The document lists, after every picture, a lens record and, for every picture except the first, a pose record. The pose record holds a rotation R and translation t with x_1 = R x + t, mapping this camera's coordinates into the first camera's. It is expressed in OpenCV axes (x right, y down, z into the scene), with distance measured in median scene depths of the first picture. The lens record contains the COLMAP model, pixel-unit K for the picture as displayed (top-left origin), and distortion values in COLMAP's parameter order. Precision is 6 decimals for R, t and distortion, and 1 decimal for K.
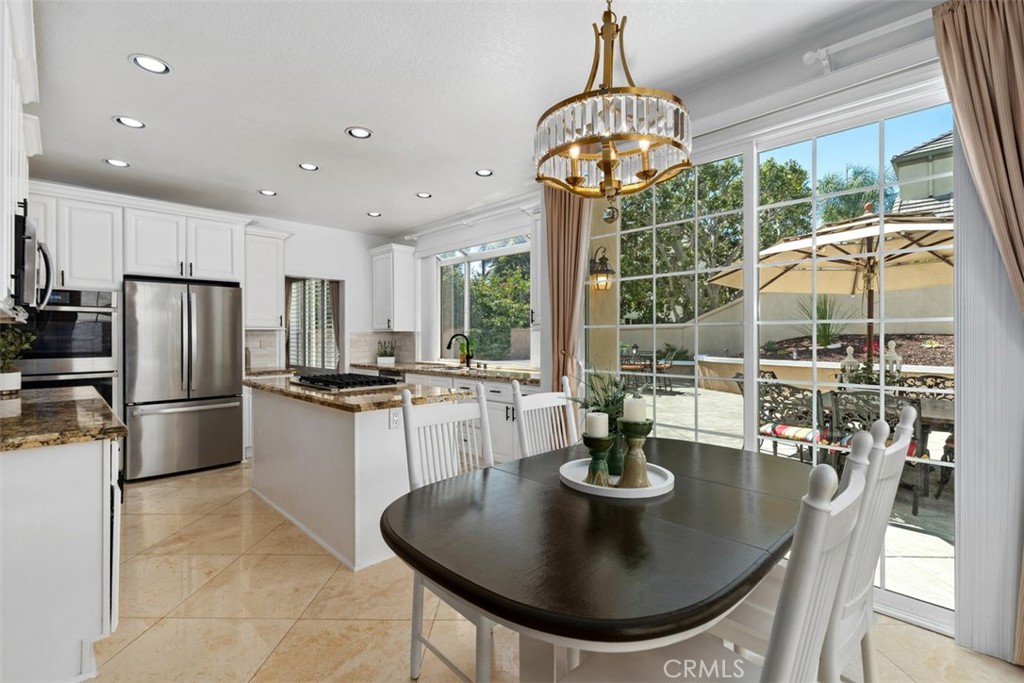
lens RADIAL K [[474.6, 0, 538.4], [0, 474.6, 333.4], [0, 0, 1]] dist [-0.029480, 0.005089]
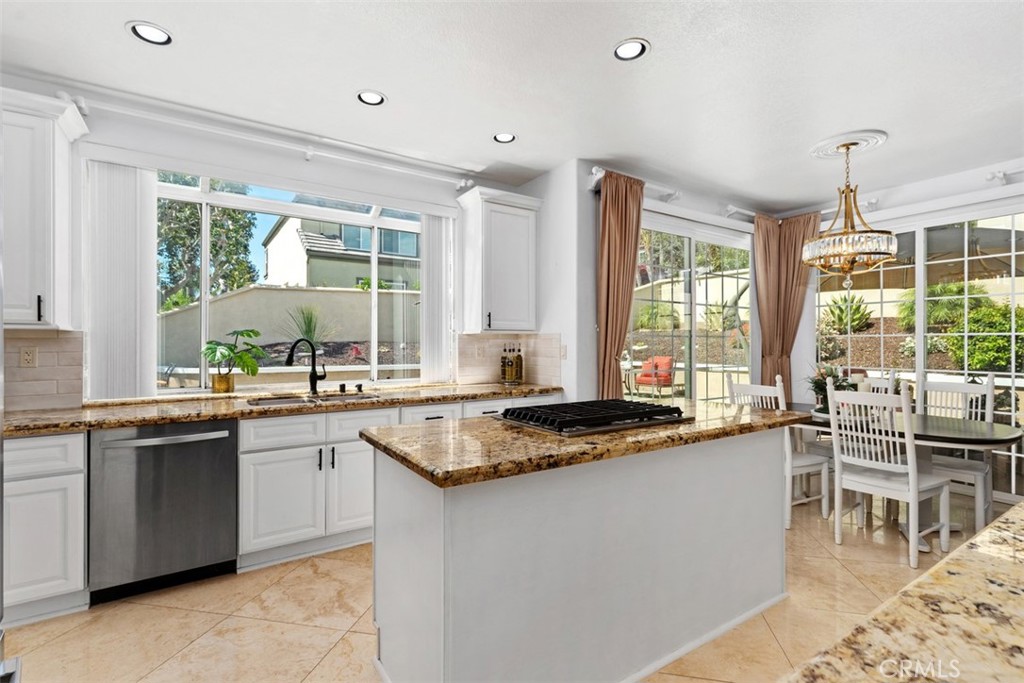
lens RADIAL K [[474.6, 0, 472.8], [0, 474.6, 338.4], [0, 0, 1]] dist [-0.029480, 0.005089]
pose [[0.257953, 0.009358, 0.966112, -0.814333], [-0.003472, 0.999956, -0.008759, 0.004767], [-0.966151, -0.001095, 0.257974, 0.769756]]
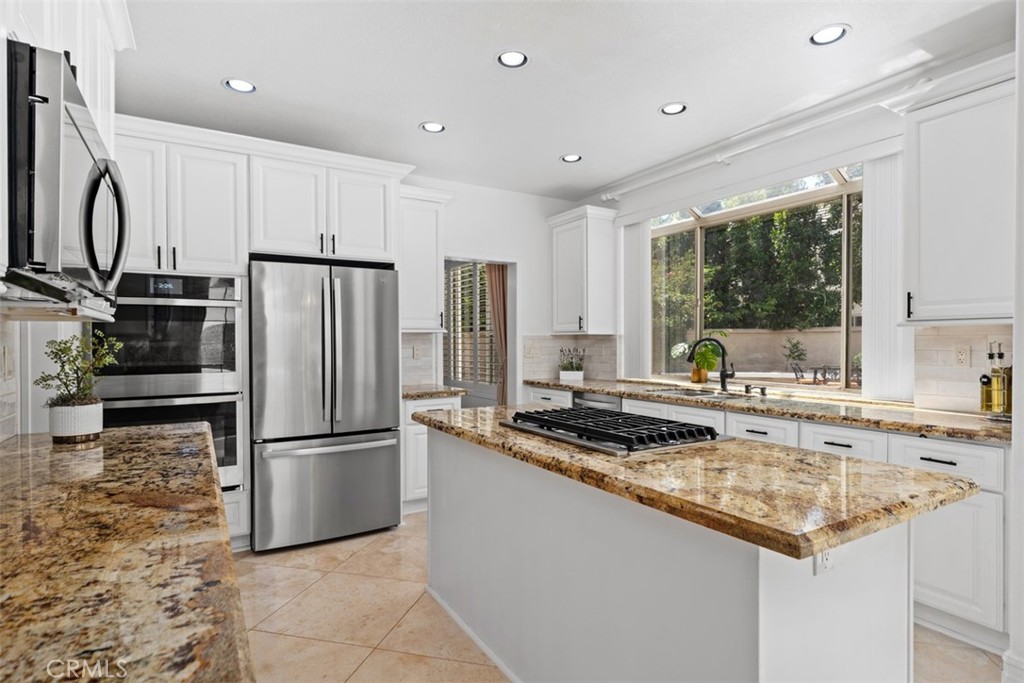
lens RADIAL K [[526.6, 0, 515.2], [0, 526.6, 343.0], [0, 0, 1]] dist [-0.032690, 0.003615]
pose [[0.965823, 0.001149, -0.259200, -0.278802], [0.001646, 0.999943, 0.010569, -0.000025], [0.259198, -0.010635, 0.965766, 0.317075]]
